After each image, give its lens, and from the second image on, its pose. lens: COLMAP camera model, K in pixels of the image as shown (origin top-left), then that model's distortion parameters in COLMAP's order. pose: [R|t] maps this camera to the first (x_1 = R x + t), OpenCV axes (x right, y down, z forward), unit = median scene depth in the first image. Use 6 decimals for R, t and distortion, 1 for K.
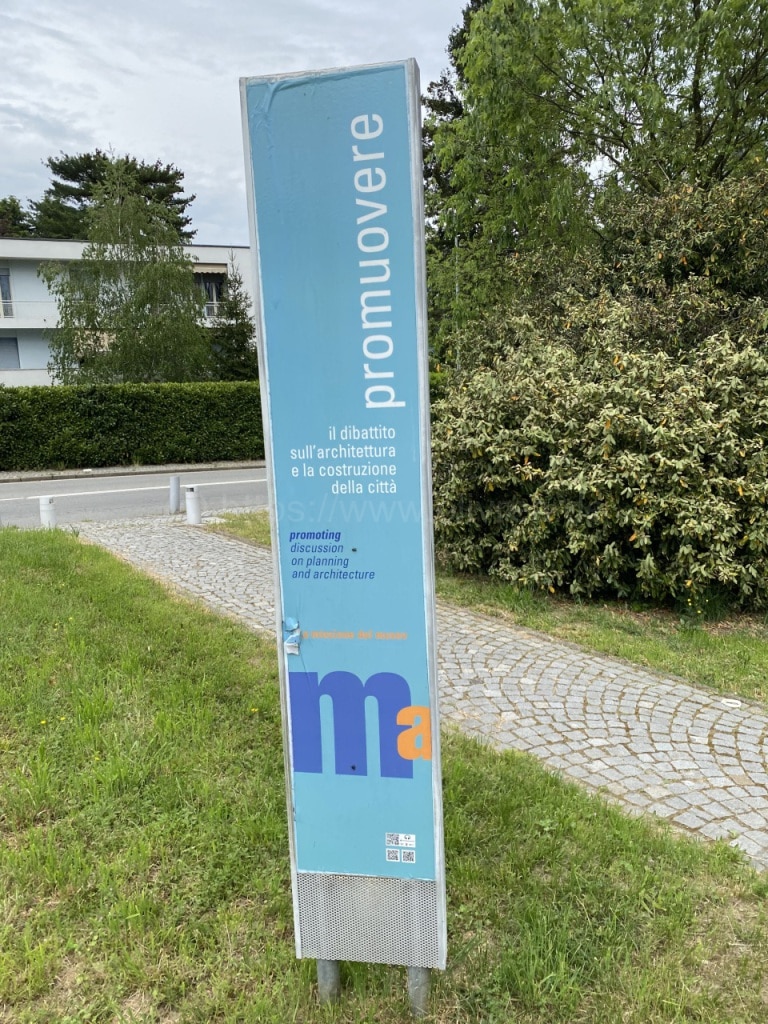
lens RADIAL K [[788.9, 0, 393.9], [0, 788.9, 516.3], [0, 0, 1]] dist [0.036312, -0.048429]
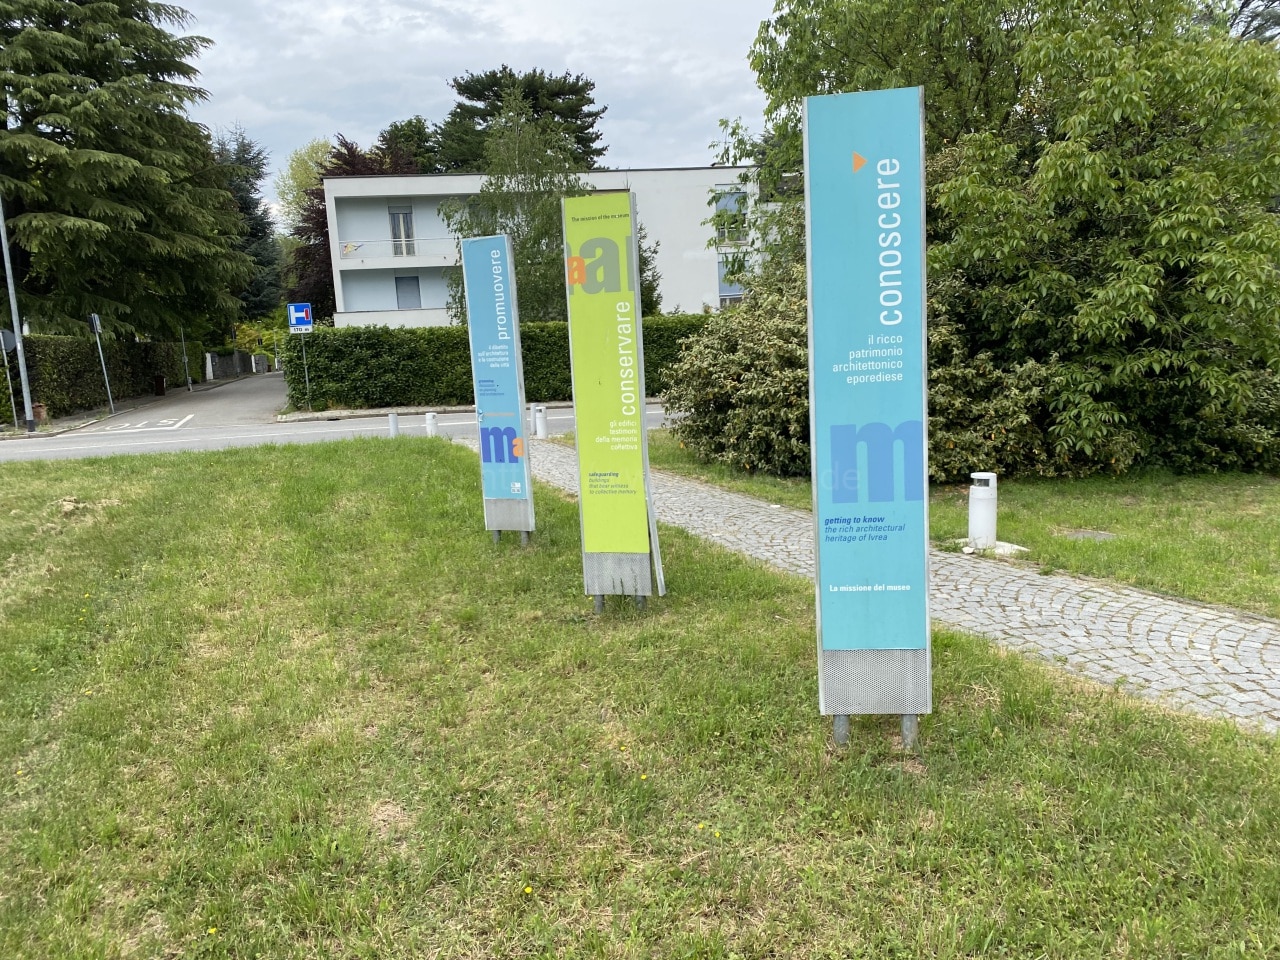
lens RADIAL K [[986.1, 0, 640.3], [0, 986.1, 508.2], [0, 0, 1]] dist [0.036312, -0.048429]
pose [[0.974702, 0.023972, -0.222218, 0.121243], [-0.017953, 0.999416, 0.029066, 0.035491], [0.222785, -0.024342, 0.974564, -0.236145]]
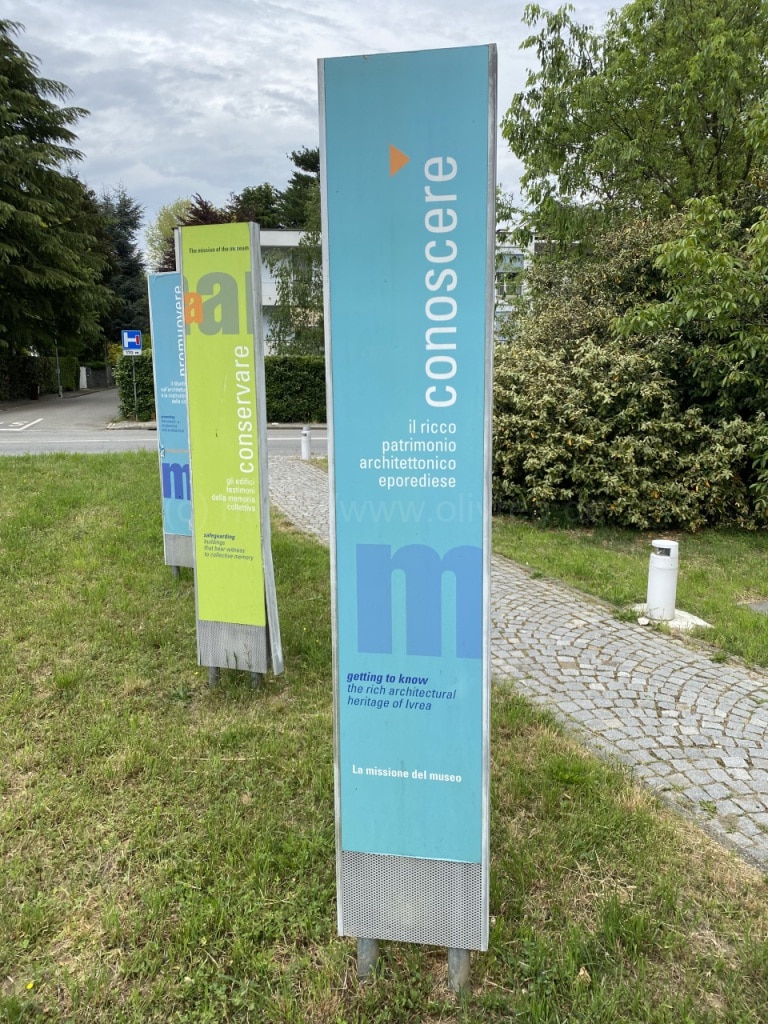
lens RADIAL K [[788.9, 0, 398.8], [0, 788.9, 513.9], [0, 0, 1]] dist [0.036312, -0.048429]
pose [[0.960375, 0.081506, -0.266528, 0.144174], [-0.073185, 0.996474, 0.041021, 0.018296], [0.268932, -0.019890, 0.962954, -0.155422]]
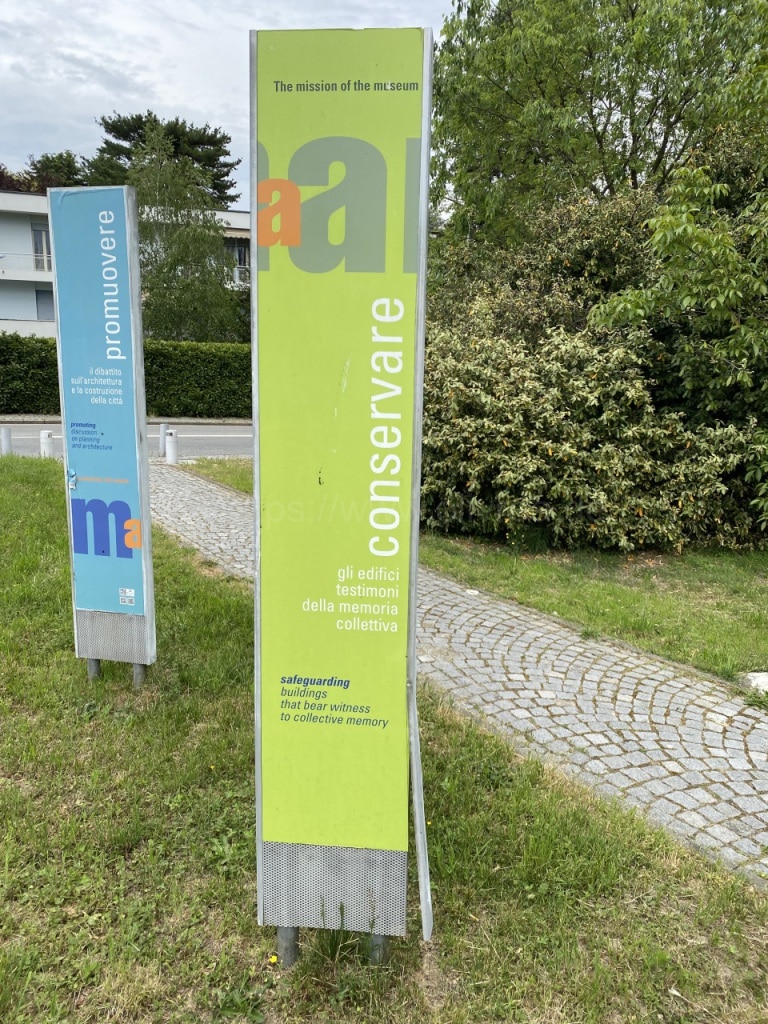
lens RADIAL K [[788.9, 0, 401.8], [0, 788.9, 513.3], [0, 0, 1]] dist [0.036312, -0.048429]
pose [[0.997206, 0.064743, -0.037273, 0.067524], [-0.063509, 0.997423, 0.033380, 0.010892], [0.039338, -0.030919, 0.998747, -0.080241]]
